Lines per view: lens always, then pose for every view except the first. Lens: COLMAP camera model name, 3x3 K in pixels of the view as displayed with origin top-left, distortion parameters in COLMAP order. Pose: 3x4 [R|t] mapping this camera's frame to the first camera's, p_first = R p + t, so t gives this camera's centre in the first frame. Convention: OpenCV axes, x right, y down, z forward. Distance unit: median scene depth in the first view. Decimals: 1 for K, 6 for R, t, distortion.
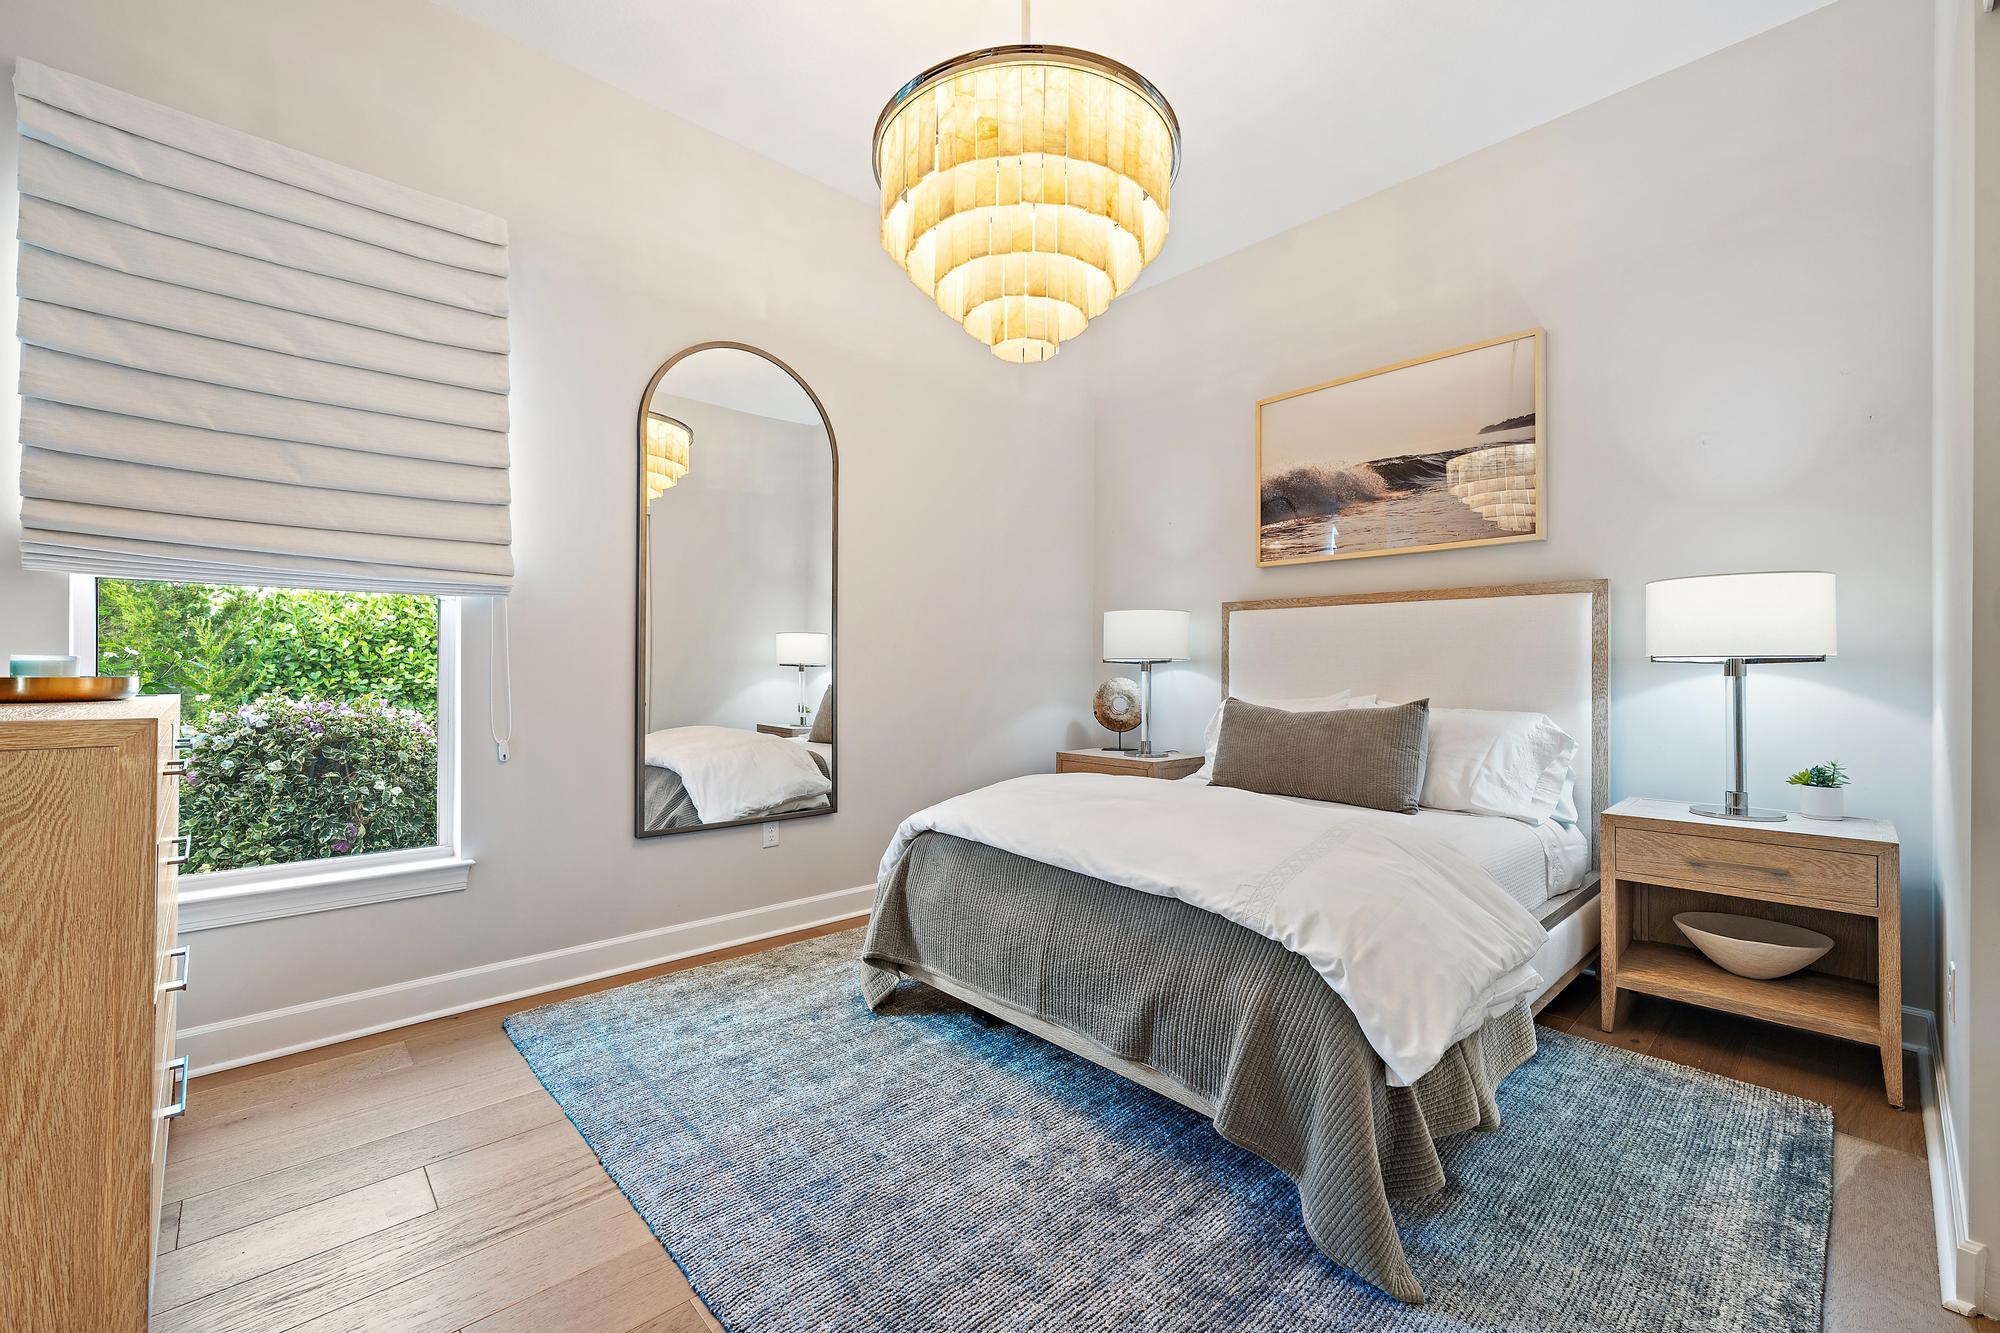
lens RADIAL K [[811.8, 0, 1001.2], [0, 811.8, 663.2], [0, 0, 1]] dist [-0.000254, -0.000362]
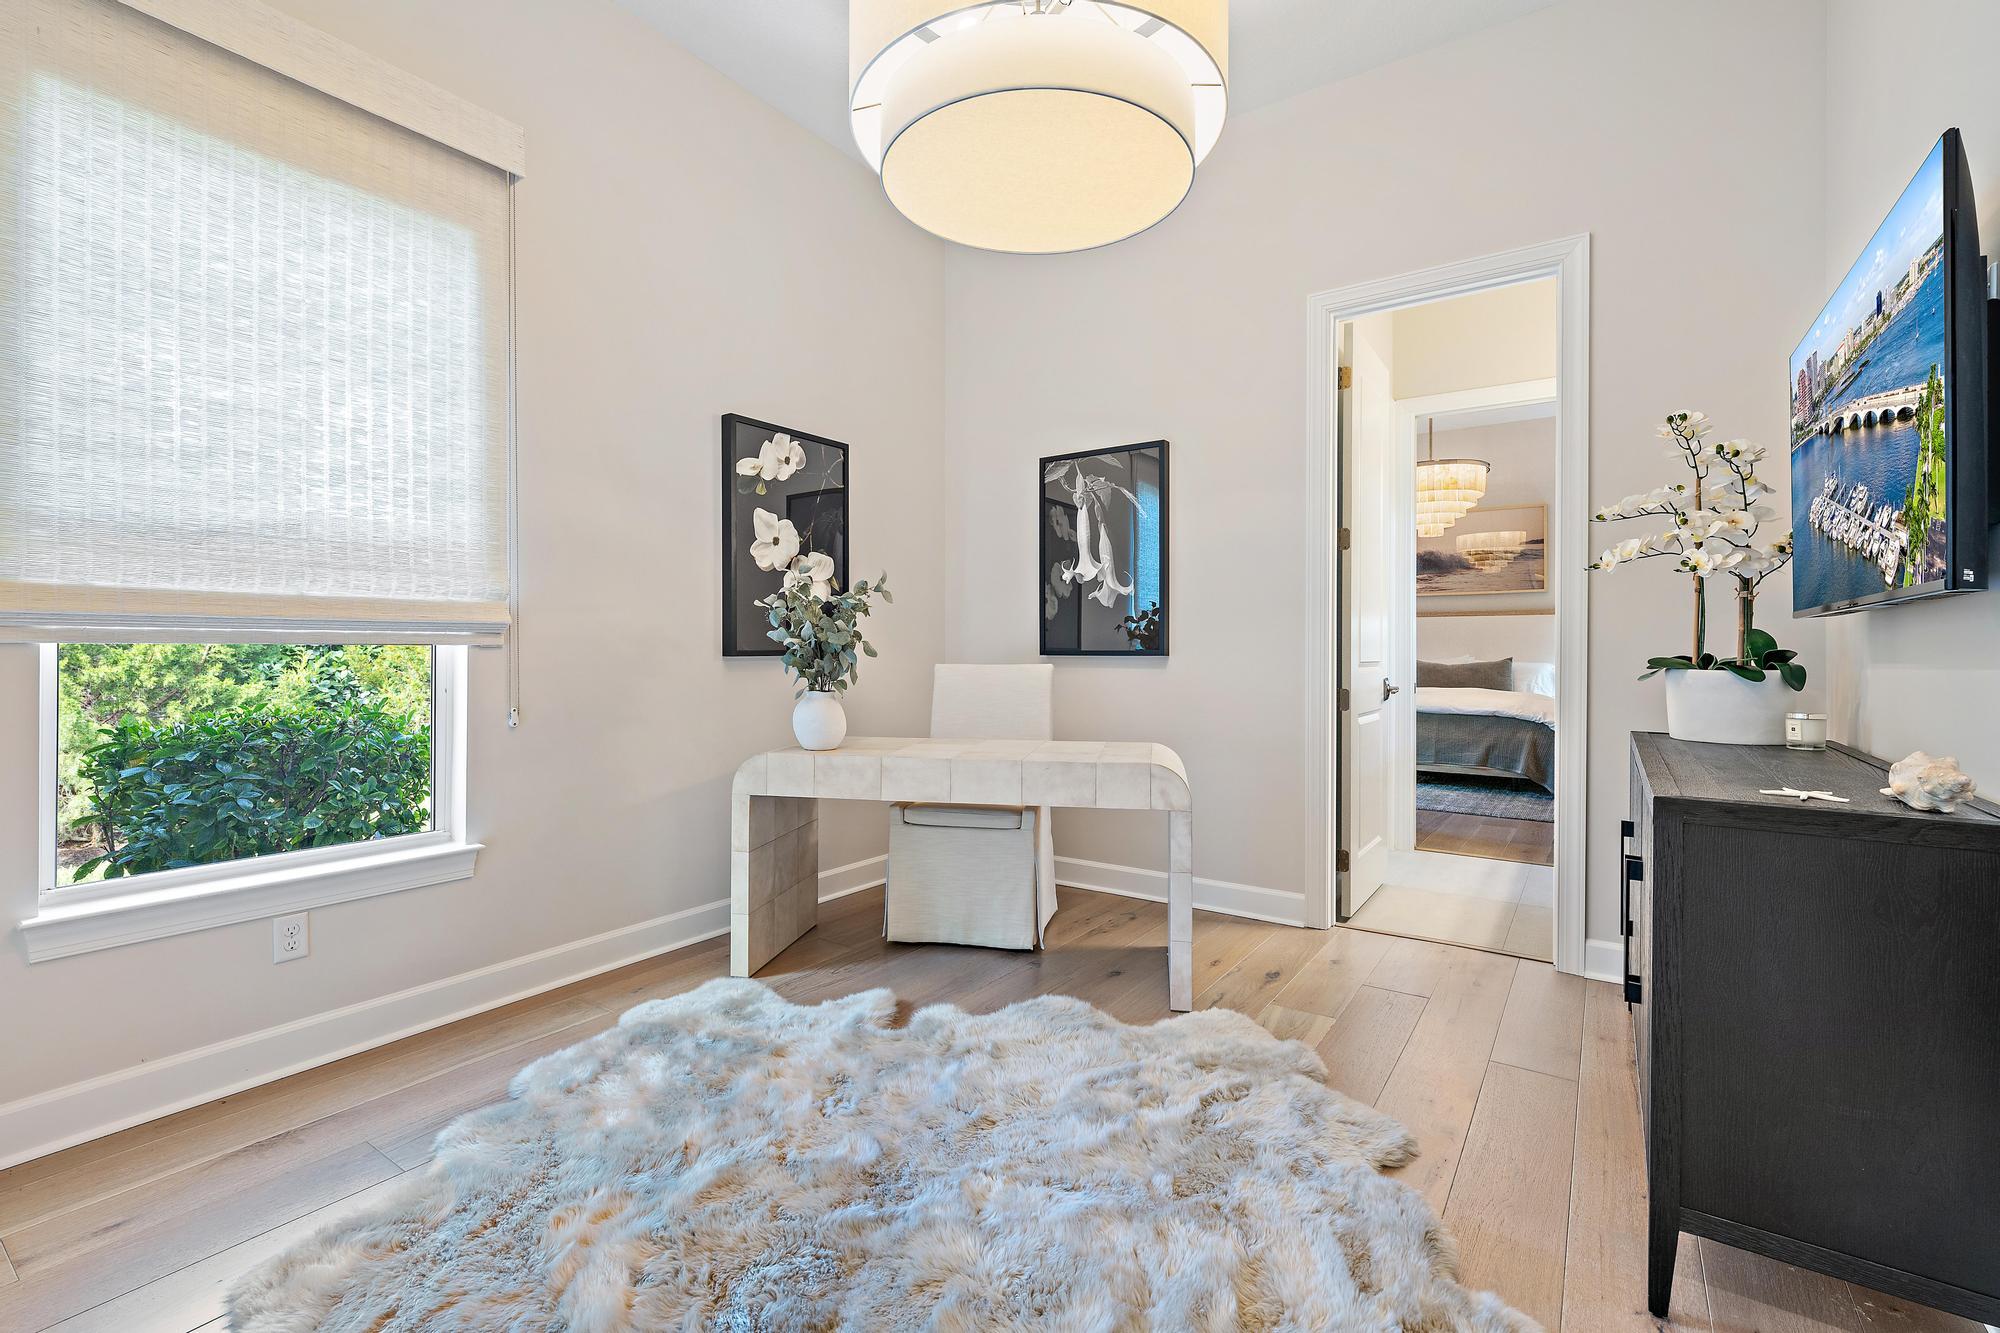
lens RADIAL K [[890.8, 0, 996.1], [0, 890.8, 654.7], [0, 0, 1]] dist [0.002695, -0.000565]
pose [[0.976366, -0.002460, 0.216111, -1.986563], [0.001477, 0.999988, 0.004709, 0.024472], [-0.216120, -0.004279, 0.976357, -1.623510]]
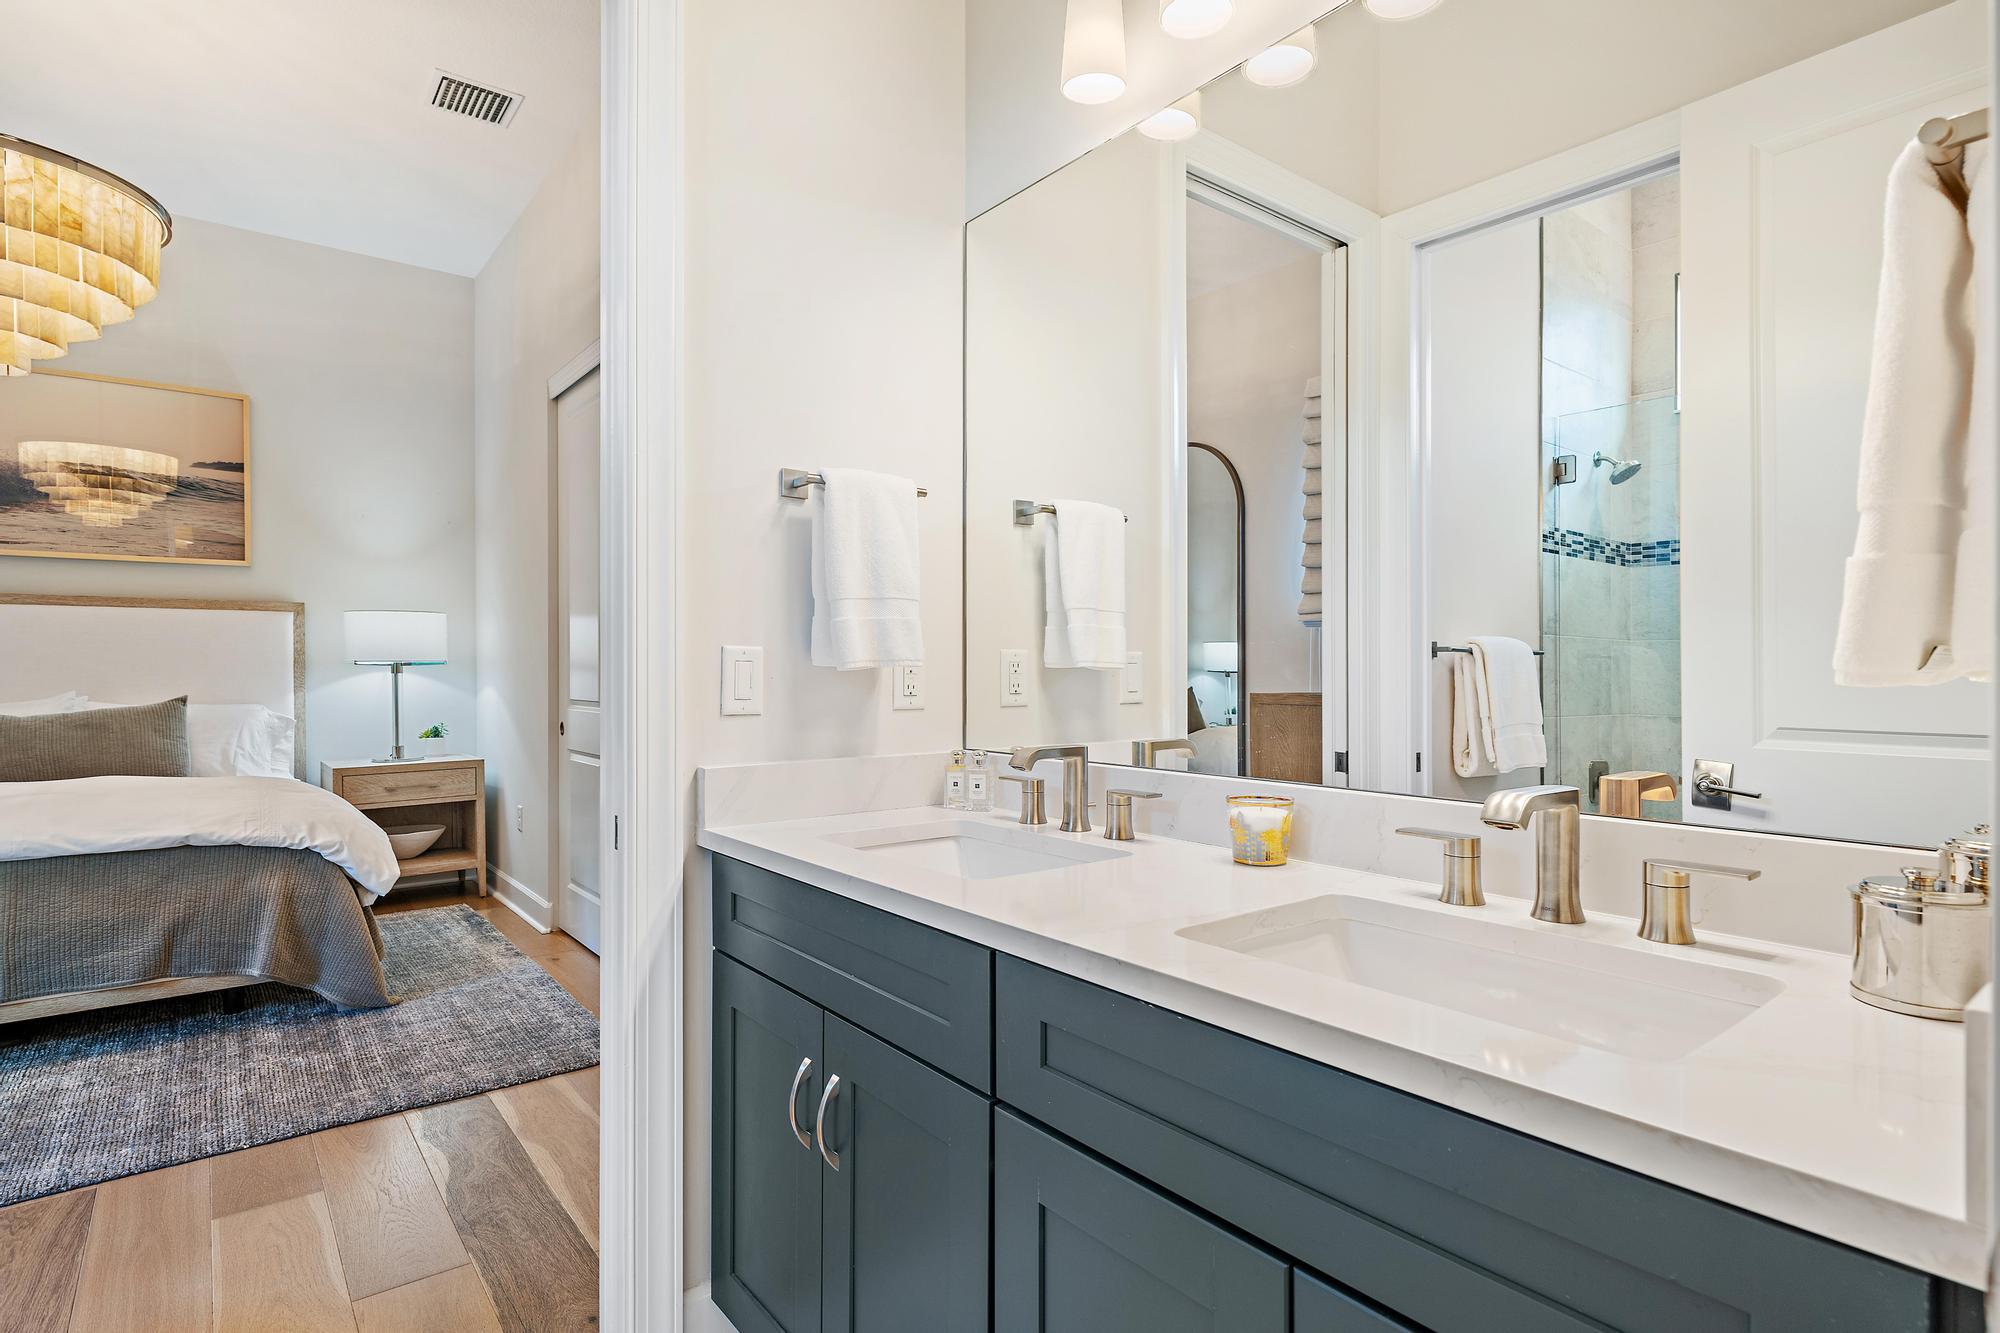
lens RADIAL K [[1035.6, 0, 1000.9], [0, 1035.6, 677.8], [0, 0, 1]] dist [0.002697, -0.000206]
pose [[0.080403, -0.014855, 0.996652, -1.086528], [-0.000309, 0.999889, 0.014929, -0.006079], [-0.996762, -0.001508, 0.080389, -0.366901]]
